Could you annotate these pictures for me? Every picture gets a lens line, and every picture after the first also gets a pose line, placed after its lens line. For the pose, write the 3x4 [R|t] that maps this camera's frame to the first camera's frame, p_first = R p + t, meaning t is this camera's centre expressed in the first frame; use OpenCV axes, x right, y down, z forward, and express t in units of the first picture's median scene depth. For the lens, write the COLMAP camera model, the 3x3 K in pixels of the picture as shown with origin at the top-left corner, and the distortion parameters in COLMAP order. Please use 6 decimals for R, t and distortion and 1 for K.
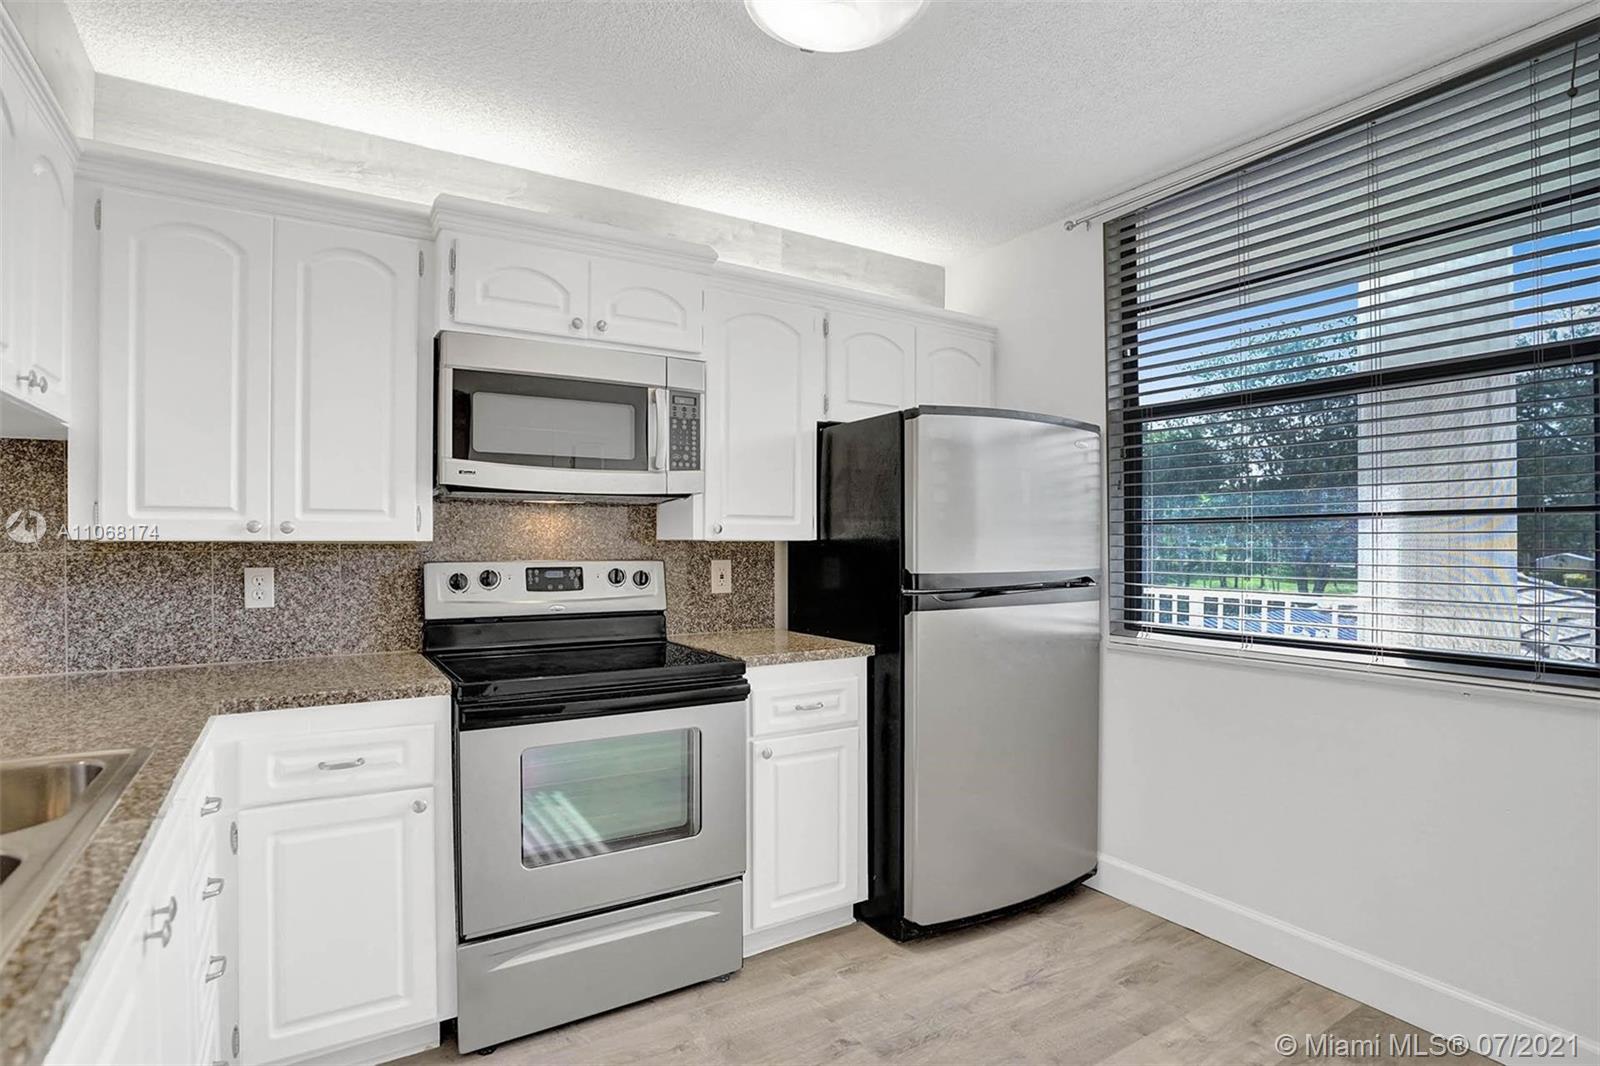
lens RADIAL K [[793.0, 0, 806.8], [0, 793.0, 533.6], [0, 0, 1]] dist [-0.073317, 0.028888]
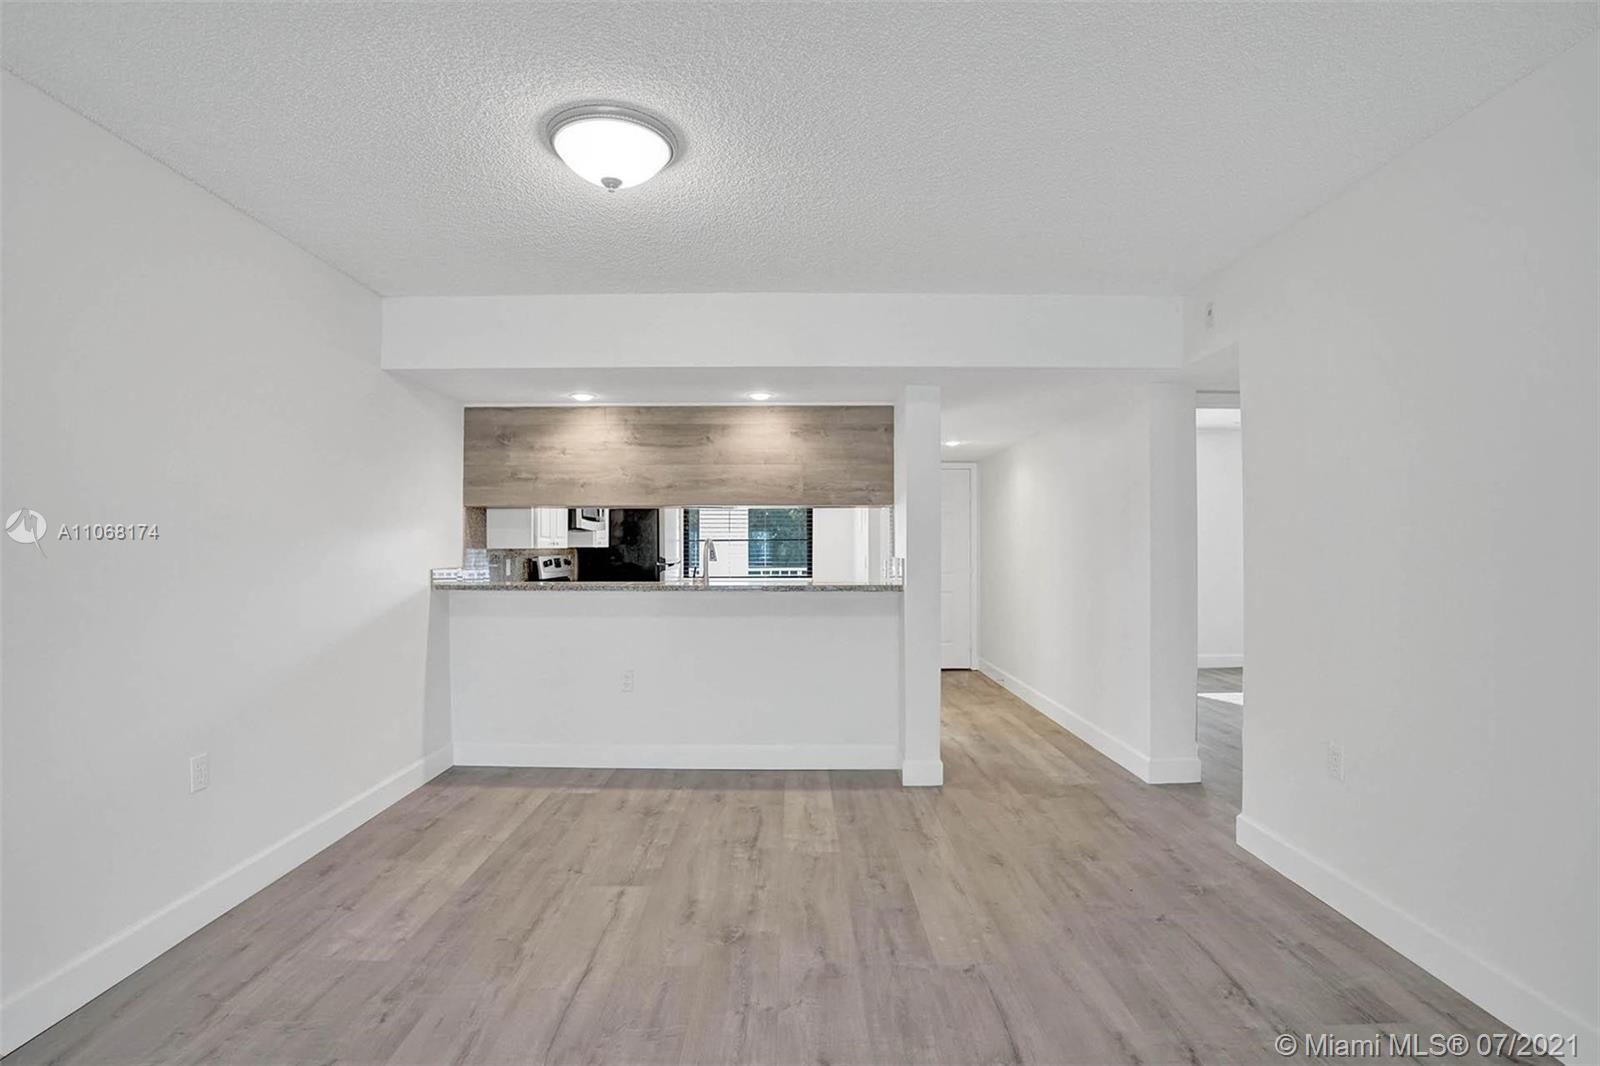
lens RADIAL K [[765.8, 0, 808.9], [0, 765.8, 538.5], [0, 0, 1]] dist [-0.071398, 0.030844]
pose [[0.513148, 0.007013, 0.858271, -2.050066], [-0.009424, 0.999952, -0.002536, -0.022066], [-0.858248, -0.006787, 0.513190, -0.957135]]
